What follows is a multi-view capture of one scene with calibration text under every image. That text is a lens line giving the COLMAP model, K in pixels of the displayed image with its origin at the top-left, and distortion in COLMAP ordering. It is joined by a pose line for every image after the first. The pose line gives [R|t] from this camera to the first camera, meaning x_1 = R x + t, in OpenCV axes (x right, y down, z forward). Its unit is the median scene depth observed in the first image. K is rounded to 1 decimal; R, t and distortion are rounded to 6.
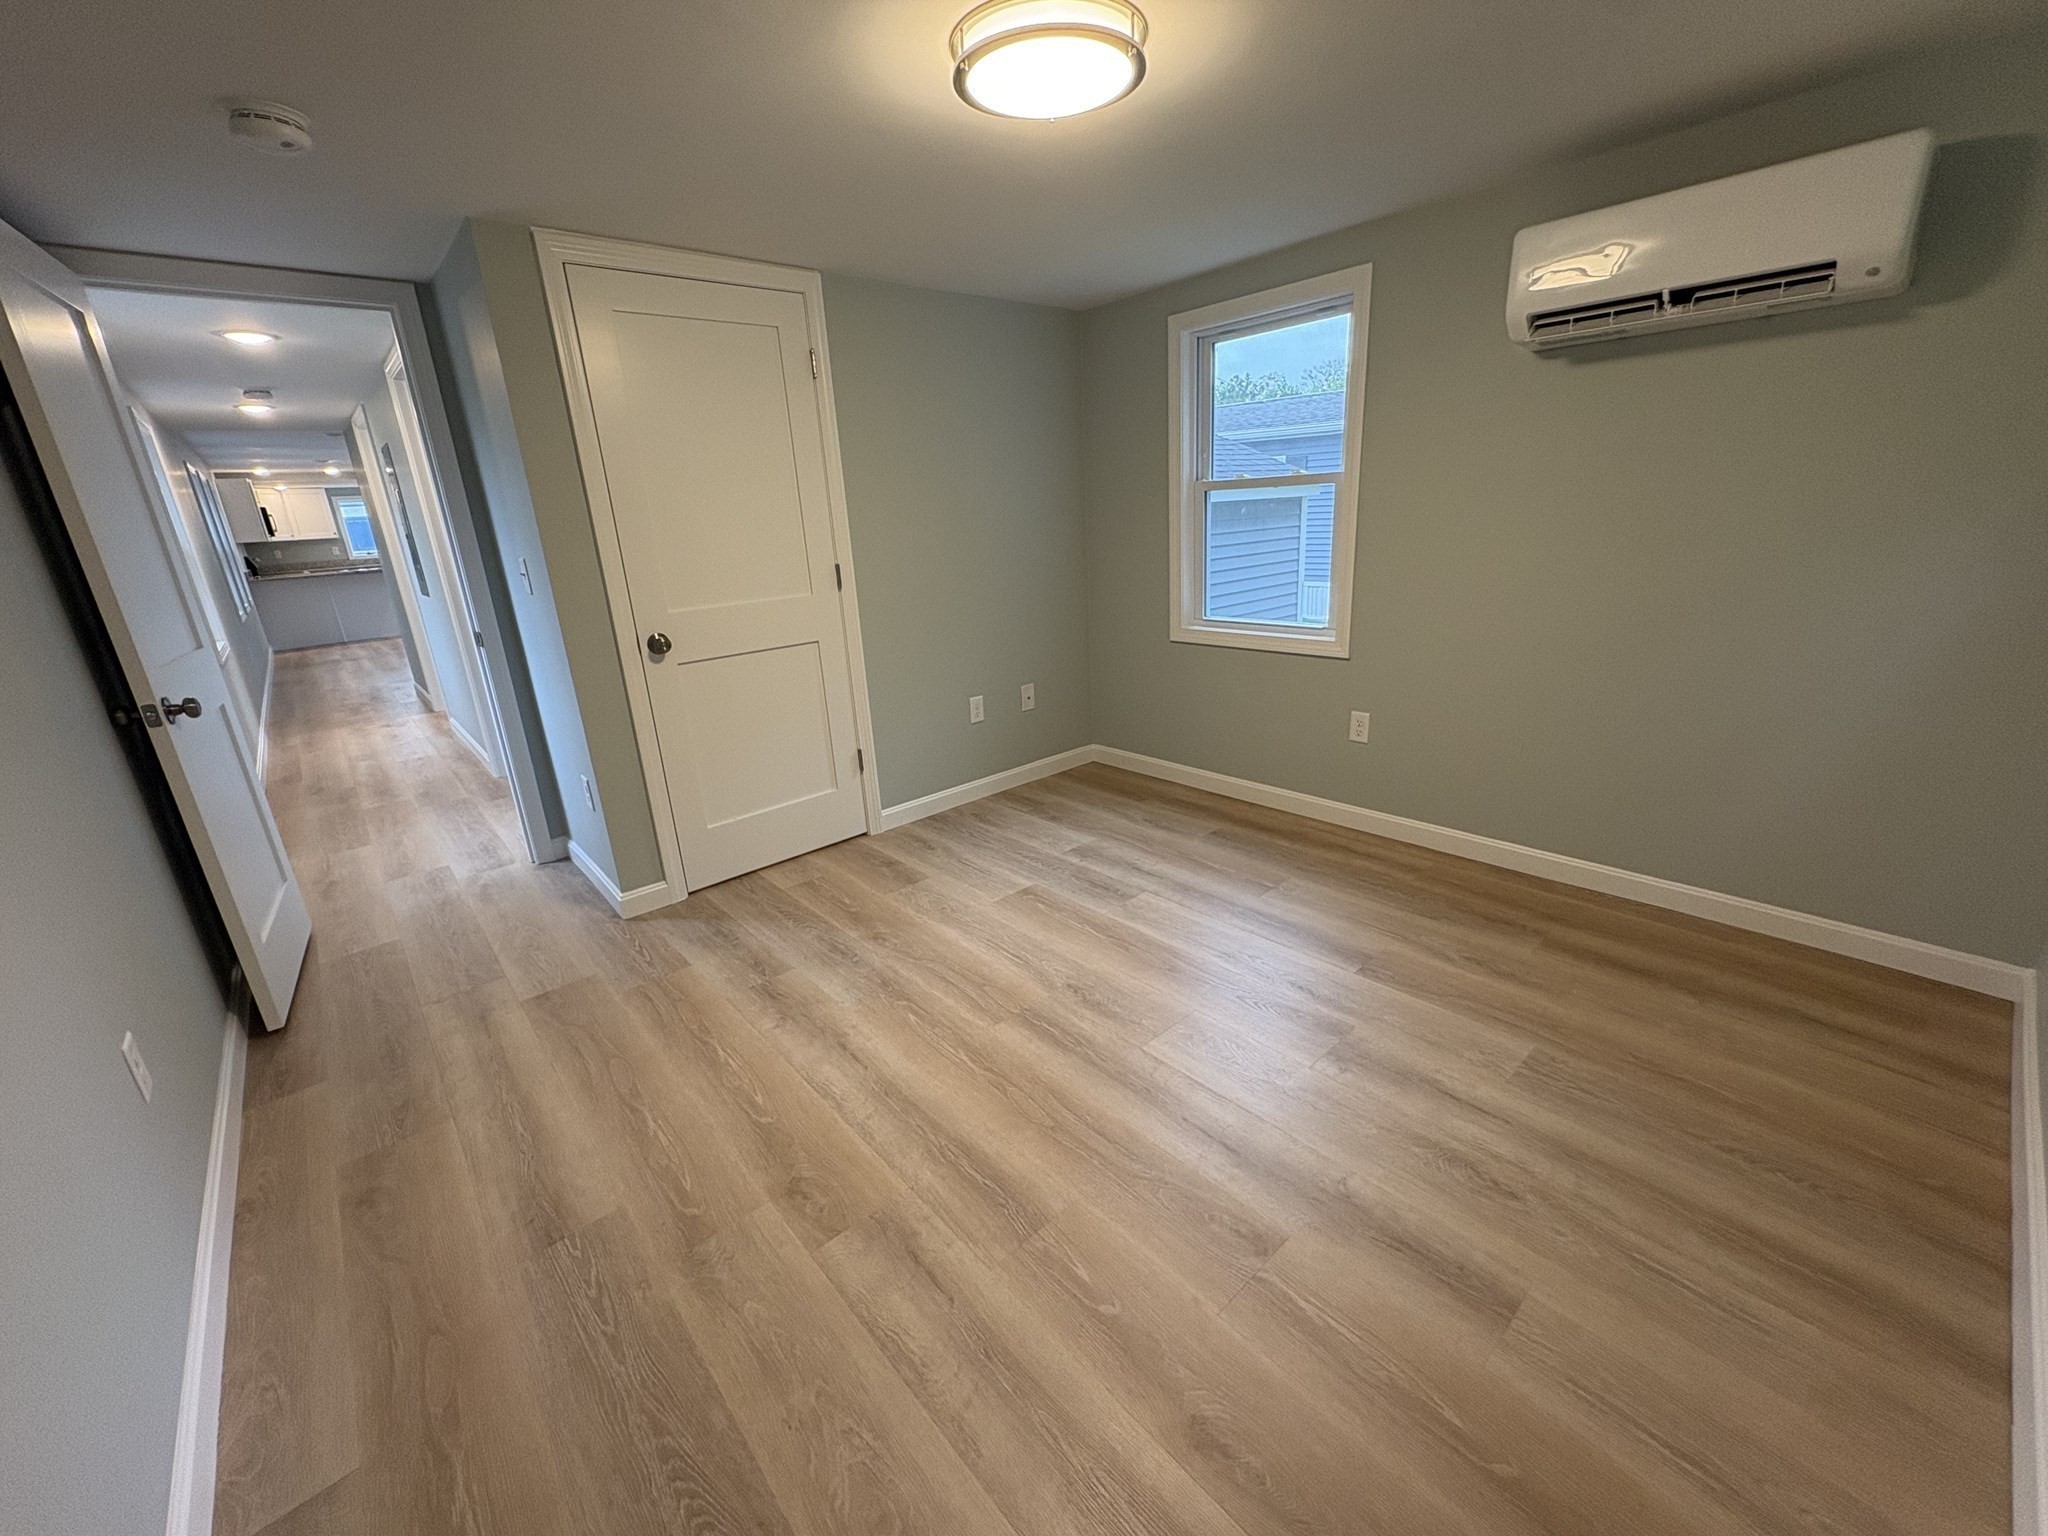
lens RADIAL K [[819.4, 0, 1024.8], [0, 819.4, 763.0], [0, 0, 1]] dist [0.006023, -0.002605]
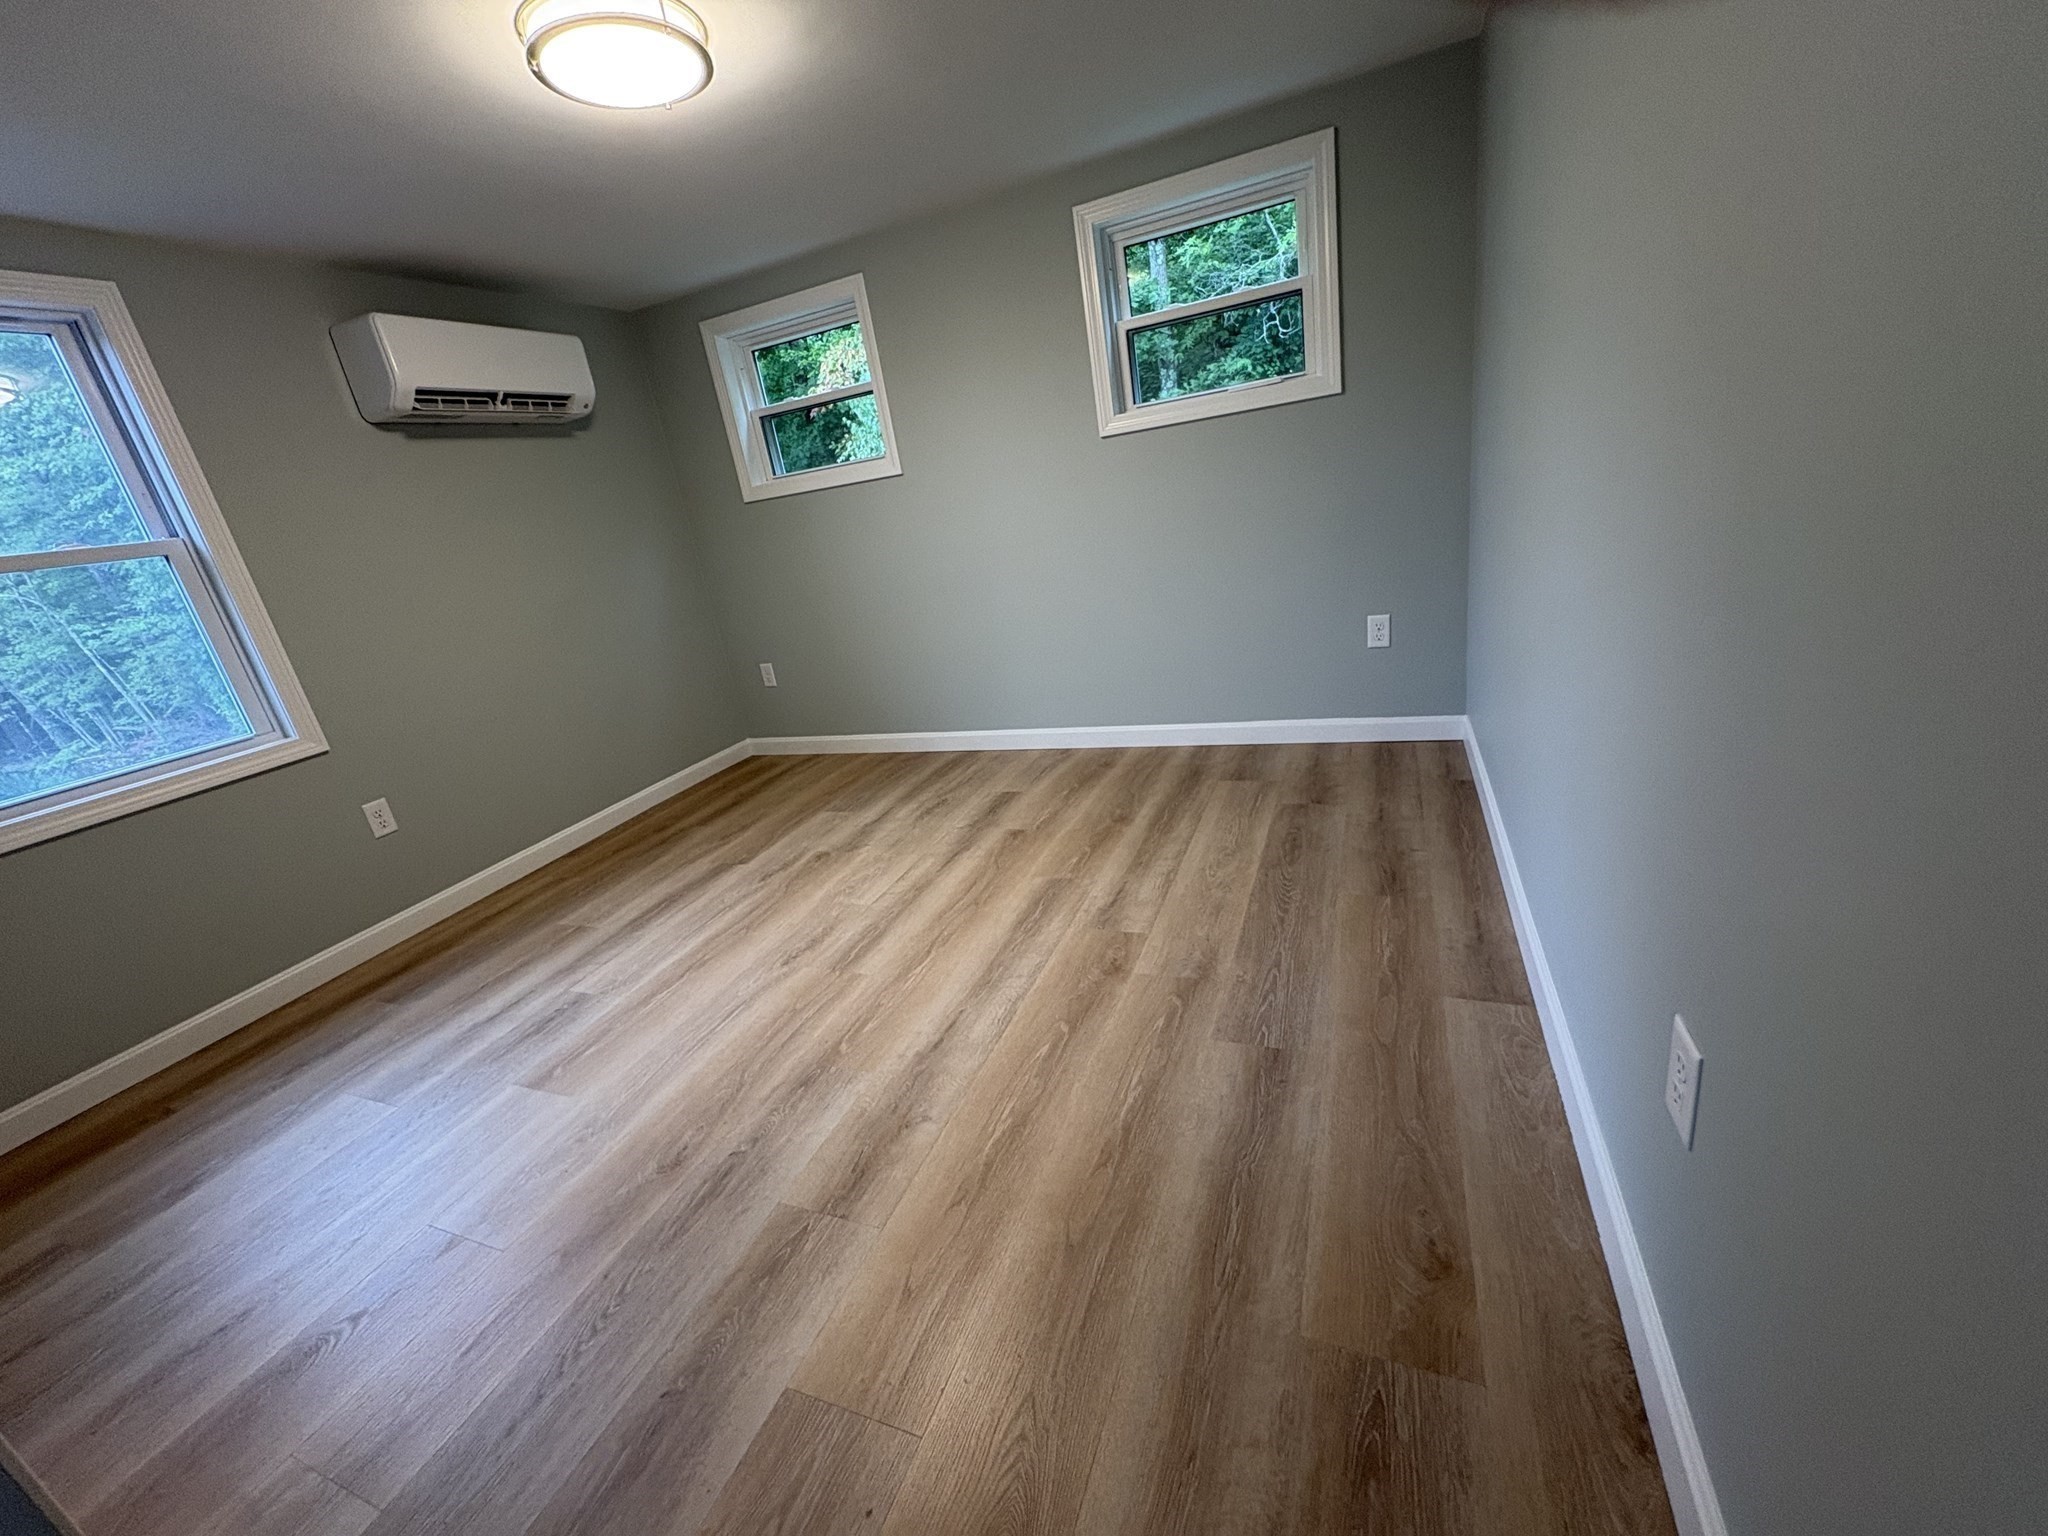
lens RADIAL K [[819.4, 0, 1024.8], [0, 819.4, 763.0], [0, 0, 1]] dist [0.006023, -0.002605]
pose [[-0.432552, -0.171785, 0.885092, -0.998434], [0.439607, 0.816900, 0.373389, -0.179299], [-0.787175, 0.550603, -0.277834, 1.037062]]
